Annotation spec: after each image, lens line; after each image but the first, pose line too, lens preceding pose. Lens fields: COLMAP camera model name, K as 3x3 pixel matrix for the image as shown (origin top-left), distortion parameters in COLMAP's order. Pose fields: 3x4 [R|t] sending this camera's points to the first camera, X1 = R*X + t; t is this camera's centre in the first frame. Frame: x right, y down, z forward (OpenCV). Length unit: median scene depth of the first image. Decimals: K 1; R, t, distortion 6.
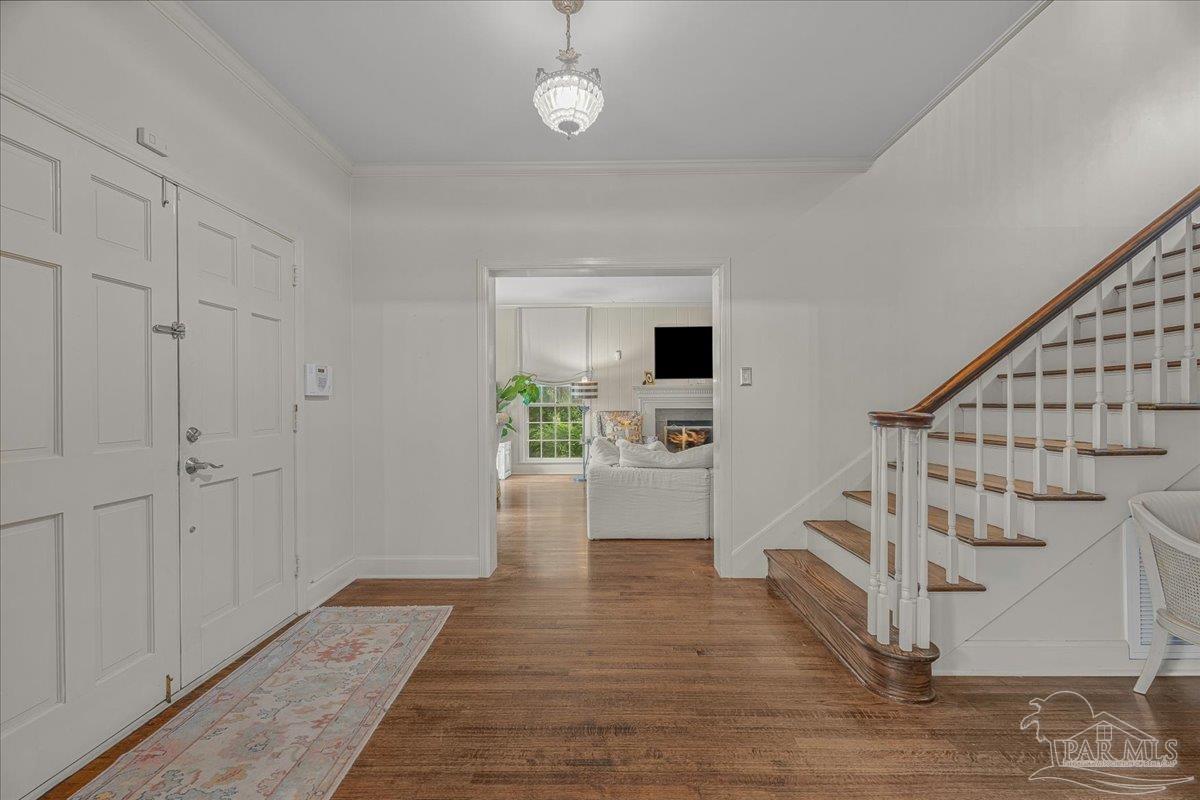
lens RADIAL K [[531.1, 0, 600.0], [0, 531.1, 400.0], [0, 0, 1]] dist [-0.003538, -0.000580]
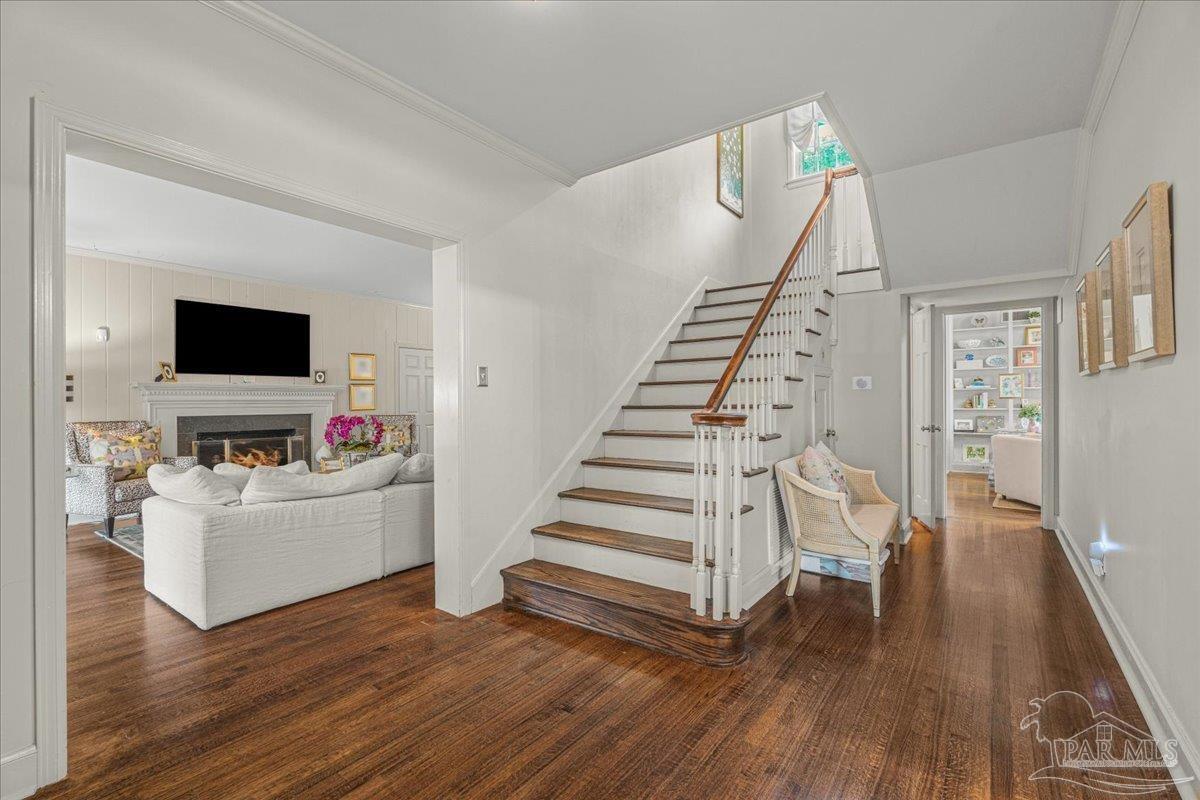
lens RADIAL K [[531.1, 0, 600.0], [0, 531.1, 400.0], [0, 0, 1]] dist [-0.003538, -0.000580]
pose [[0.577485, 0.004979, 0.816386, -0.264352], [0.001627, 0.999972, -0.007249, 0.001293], [-0.816400, 0.005514, 0.577461, 0.278155]]
